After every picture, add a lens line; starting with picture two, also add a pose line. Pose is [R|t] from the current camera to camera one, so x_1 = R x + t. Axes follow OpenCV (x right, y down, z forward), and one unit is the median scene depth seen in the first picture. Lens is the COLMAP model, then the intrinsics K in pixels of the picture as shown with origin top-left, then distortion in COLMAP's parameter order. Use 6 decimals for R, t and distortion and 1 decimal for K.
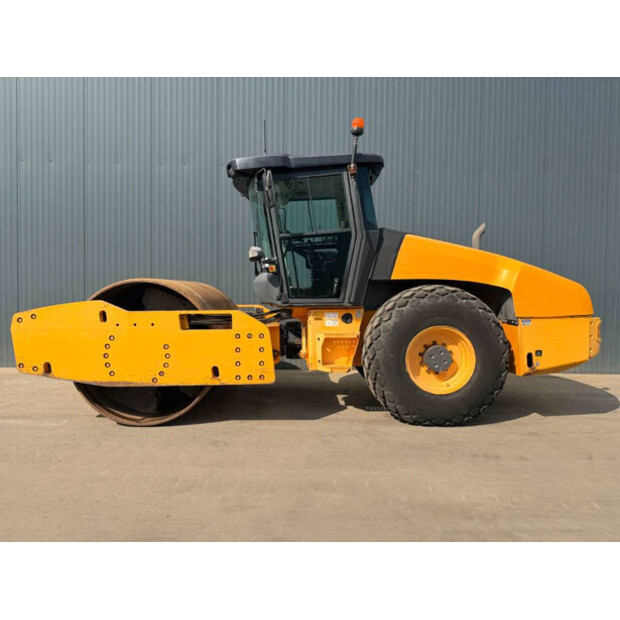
lens RADIAL K [[435.3, 0, 310.0], [0, 435.3, 310.0], [0, 0, 1]] dist [0.077402, -0.114424]
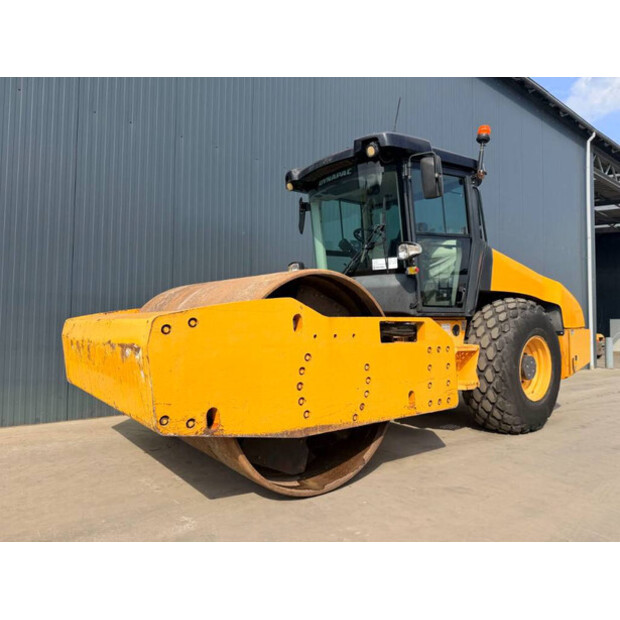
lens RADIAL K [[435.3, 0, 310.0], [0, 435.3, 310.0], [0, 0, 1]] dist [0.077402, -0.114424]
pose [[0.803069, 0.026876, 0.595280, -0.779580], [0.016980, 0.997545, -0.067944, 0.036388], [-0.595644, 0.064671, 0.800641, 0.464926]]
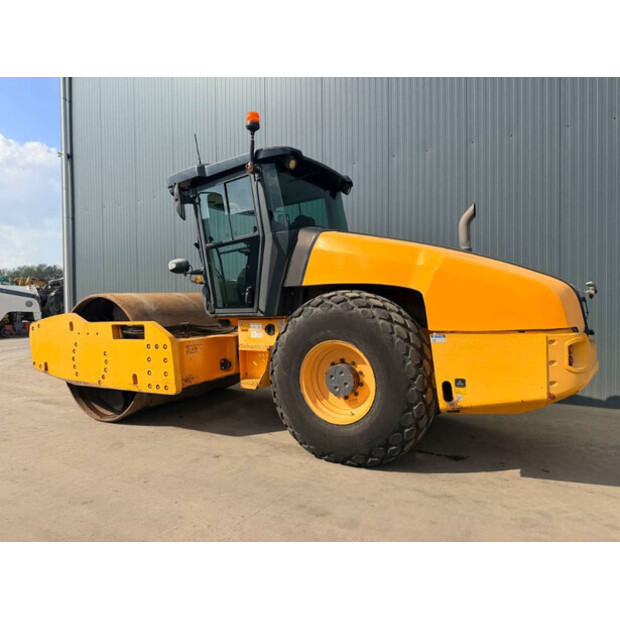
lens RADIAL K [[435.3, 0, 310.0], [0, 435.3, 310.0], [0, 0, 1]] dist [0.077402, -0.114424]
pose [[0.862348, -0.011580, -0.506184, 0.666903], [0.005166, 0.999888, -0.014073, -0.009368], [0.506290, 0.009520, 0.862311, 0.273590]]
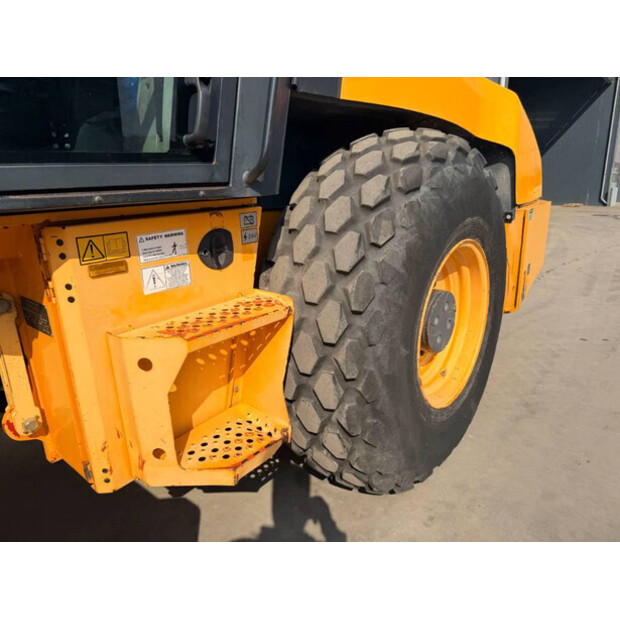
lens RADIAL K [[435.3, 0, 310.0], [0, 435.3, 310.0], [0, 0, 1]] dist [0.077402, -0.114424]
pose [[0.655792, -0.228923, 0.719397, -0.081168], [0.059643, 0.965649, 0.252914, -0.009351], [-0.752582, -0.122952, 0.646918, 0.842450]]
